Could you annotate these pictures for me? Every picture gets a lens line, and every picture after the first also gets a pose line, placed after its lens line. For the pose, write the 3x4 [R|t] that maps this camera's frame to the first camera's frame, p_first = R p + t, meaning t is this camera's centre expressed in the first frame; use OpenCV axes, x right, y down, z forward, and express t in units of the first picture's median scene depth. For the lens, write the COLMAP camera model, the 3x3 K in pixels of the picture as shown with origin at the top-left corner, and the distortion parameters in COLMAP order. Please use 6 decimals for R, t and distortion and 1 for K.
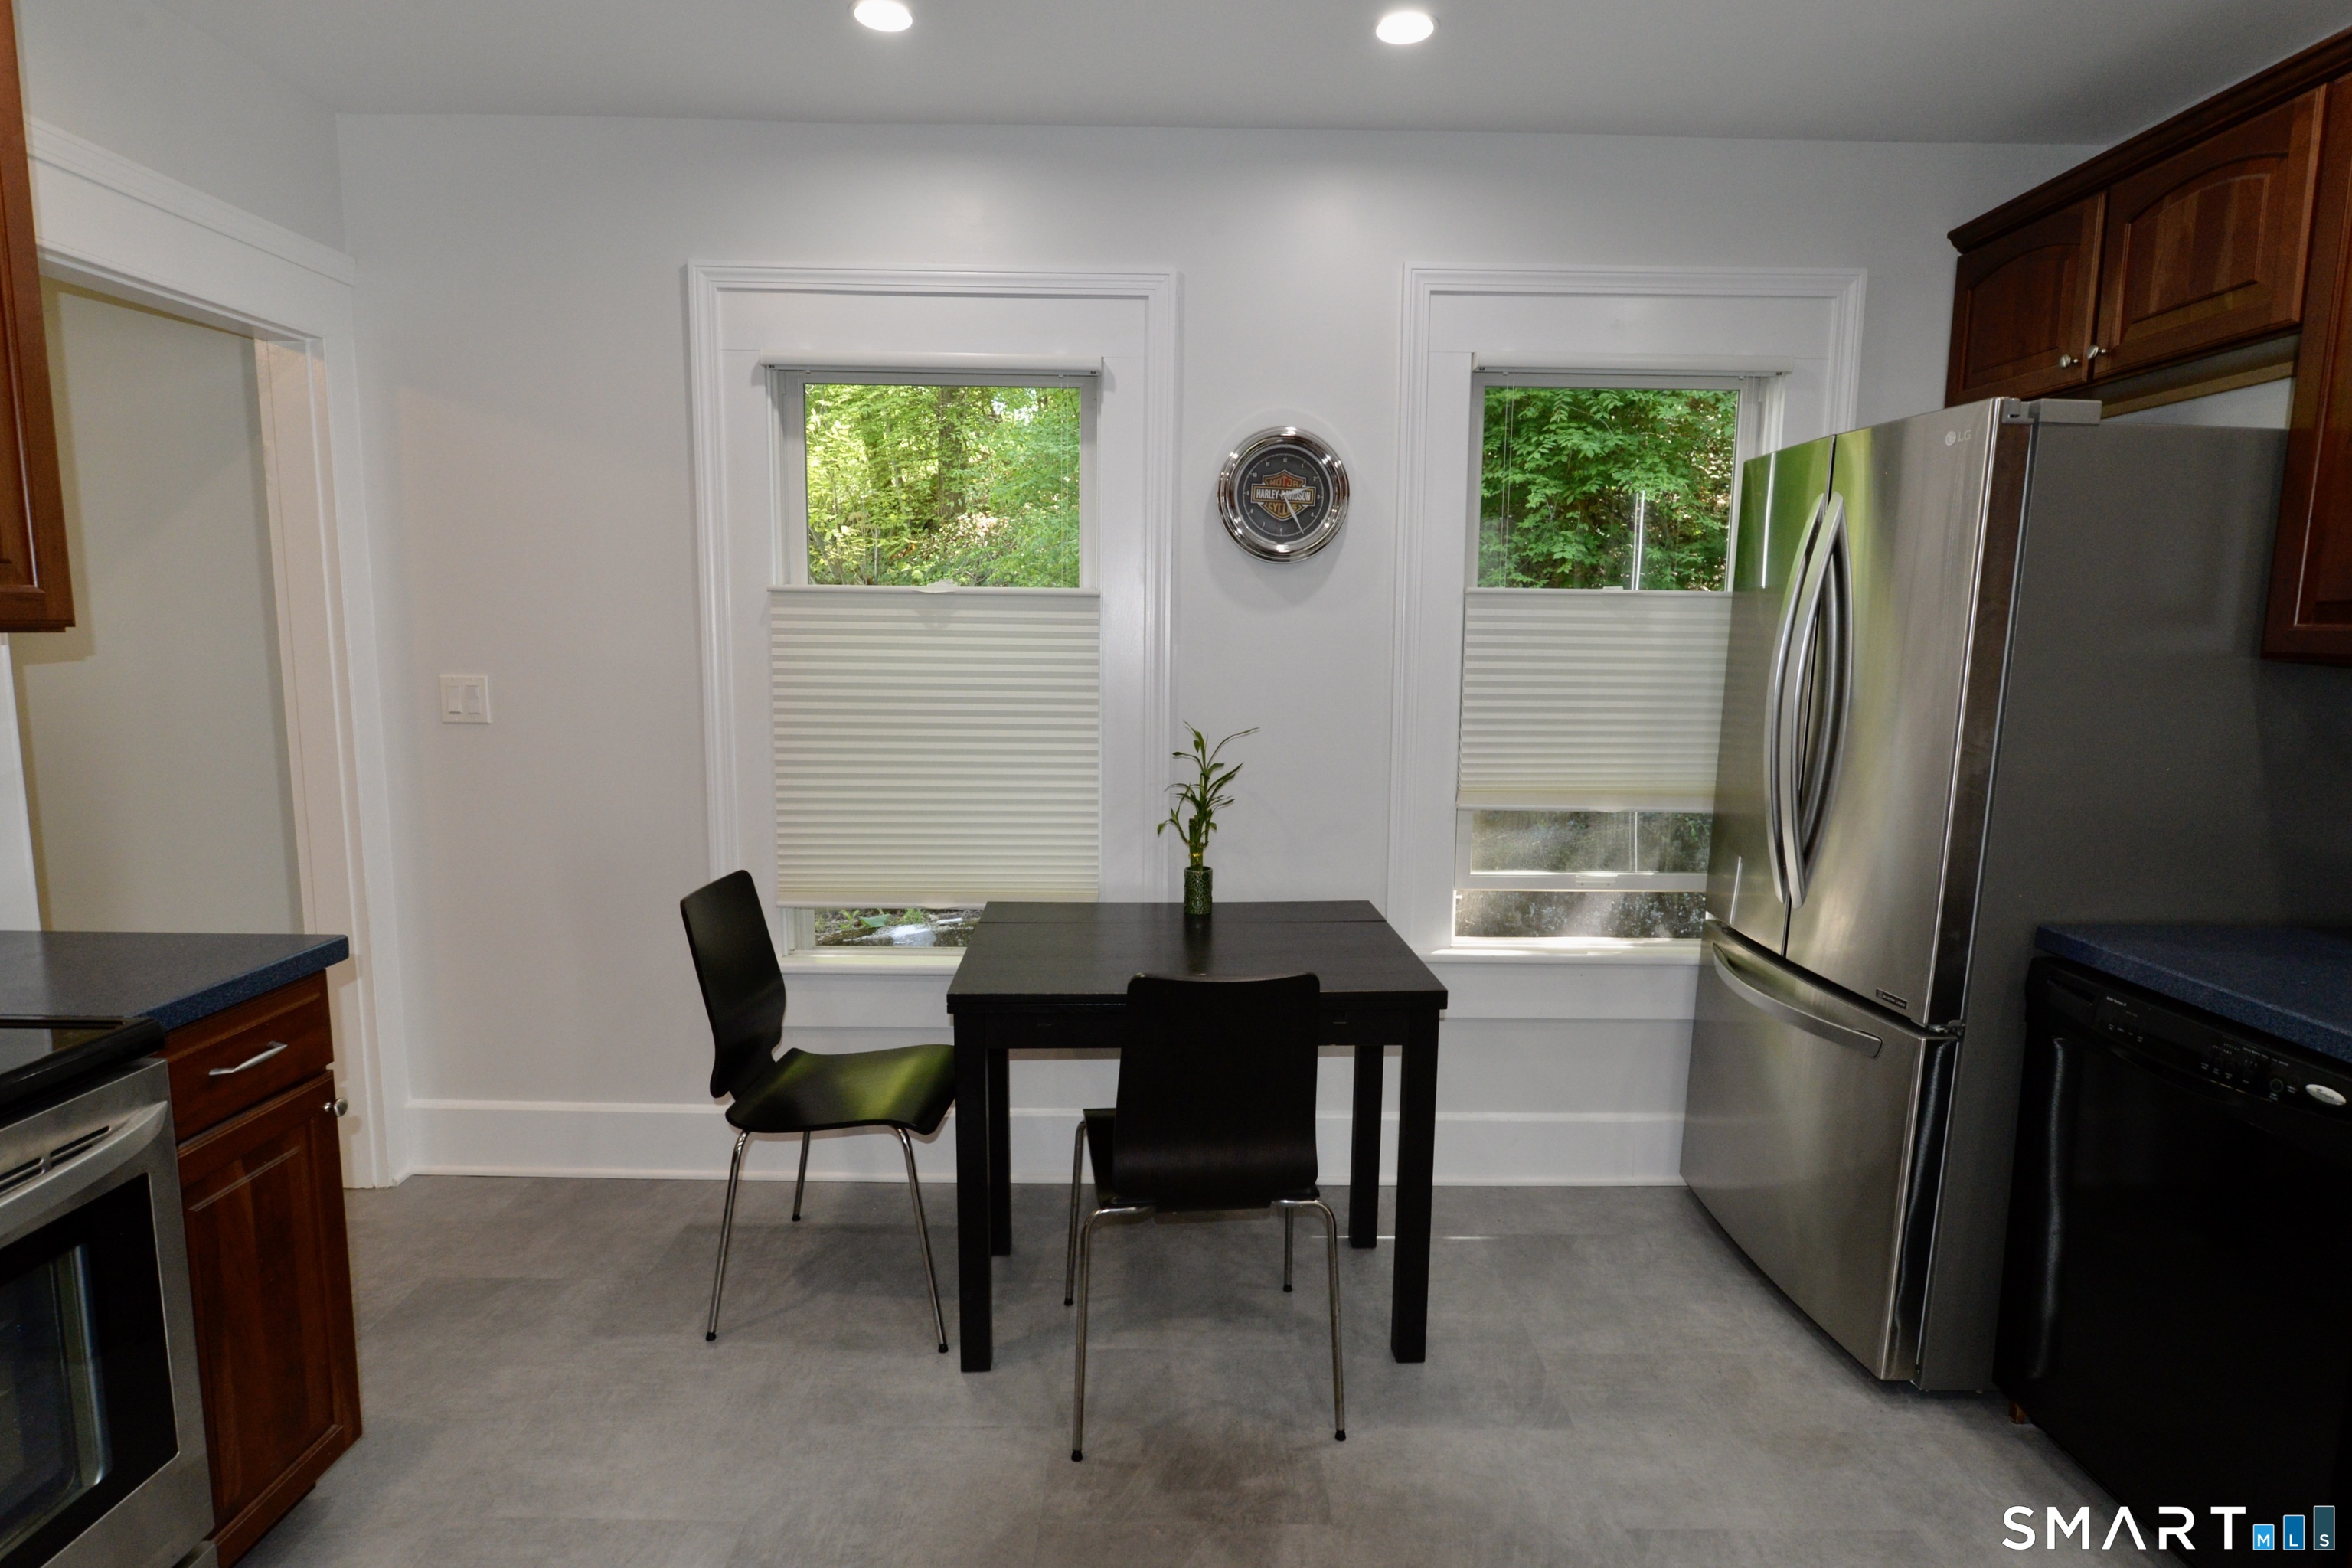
lens RADIAL K [[1199.5, 0, 1174.3], [0, 1199.5, 779.8], [0, 0, 1]] dist [-0.006167, 0.000232]
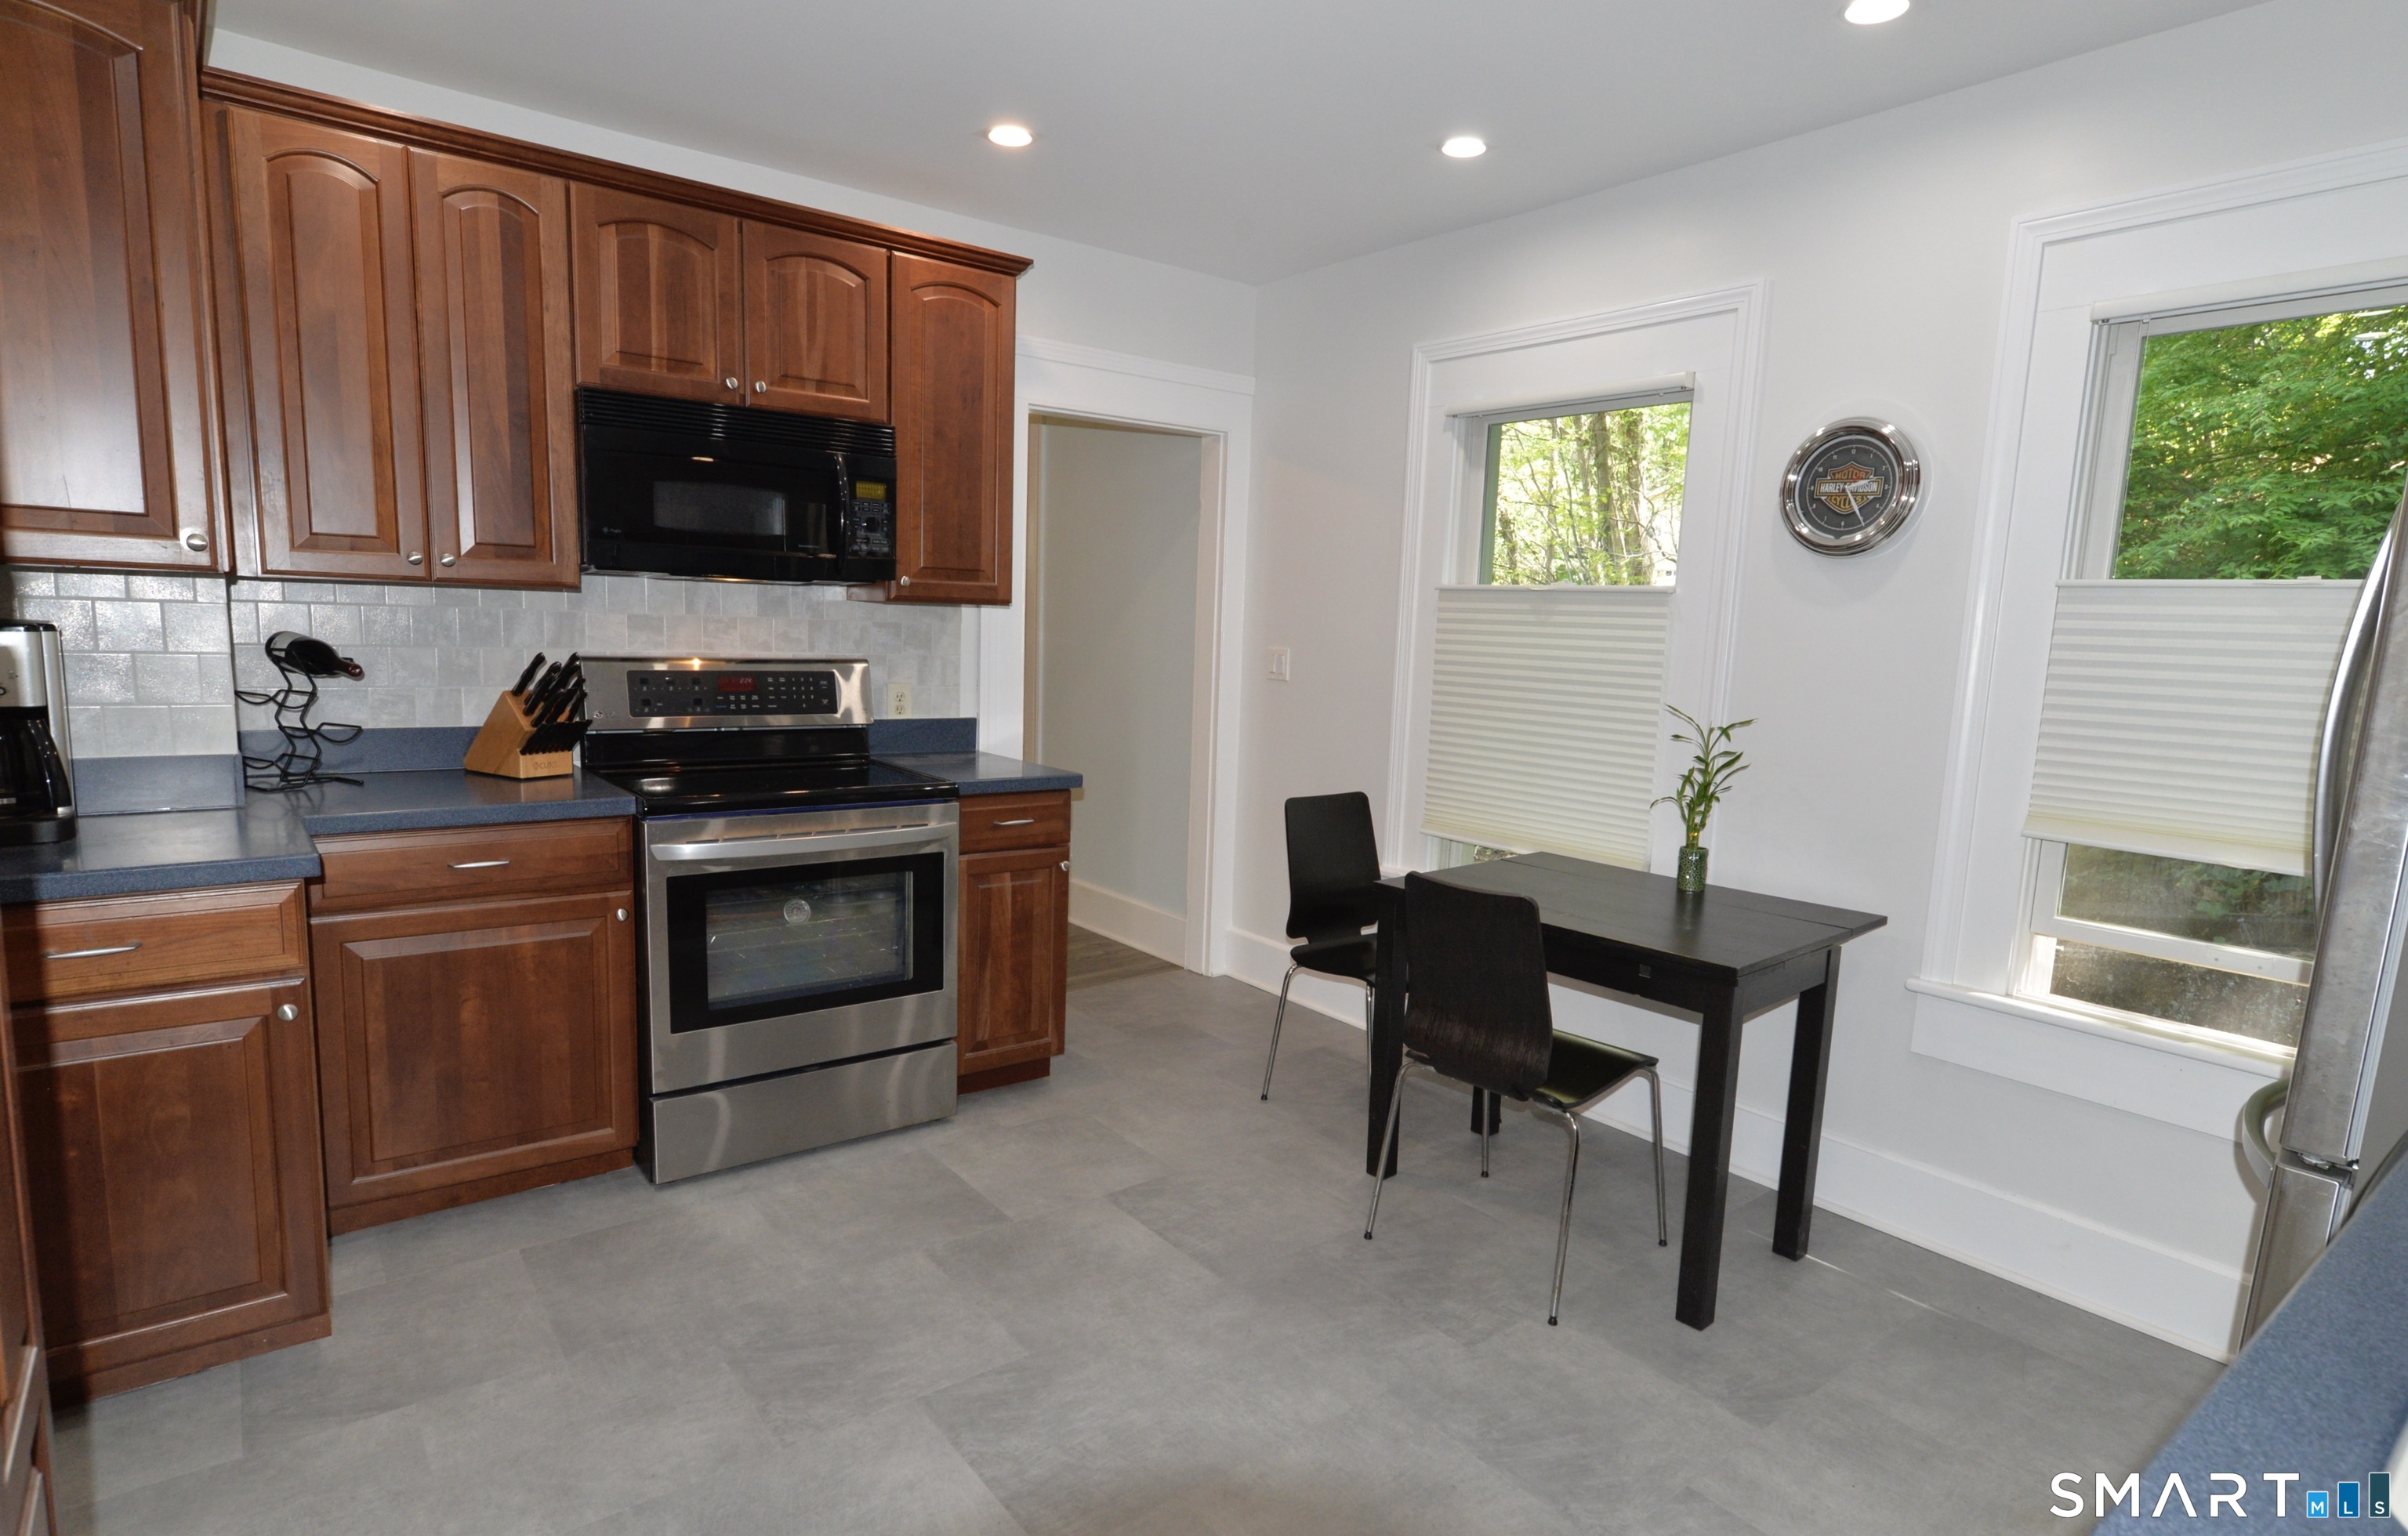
lens RADIAL K [[1232.1, 0, 1212.6], [0, 1232.1, 788.0], [0, 0, 1]] dist [0.001858, -0.000093]
pose [[0.621496, 0.119158, -0.774302, 0.588340], [-0.127206, 0.990598, 0.050342, 0.020568], [0.773021, 0.067209, 0.630811, -0.017590]]
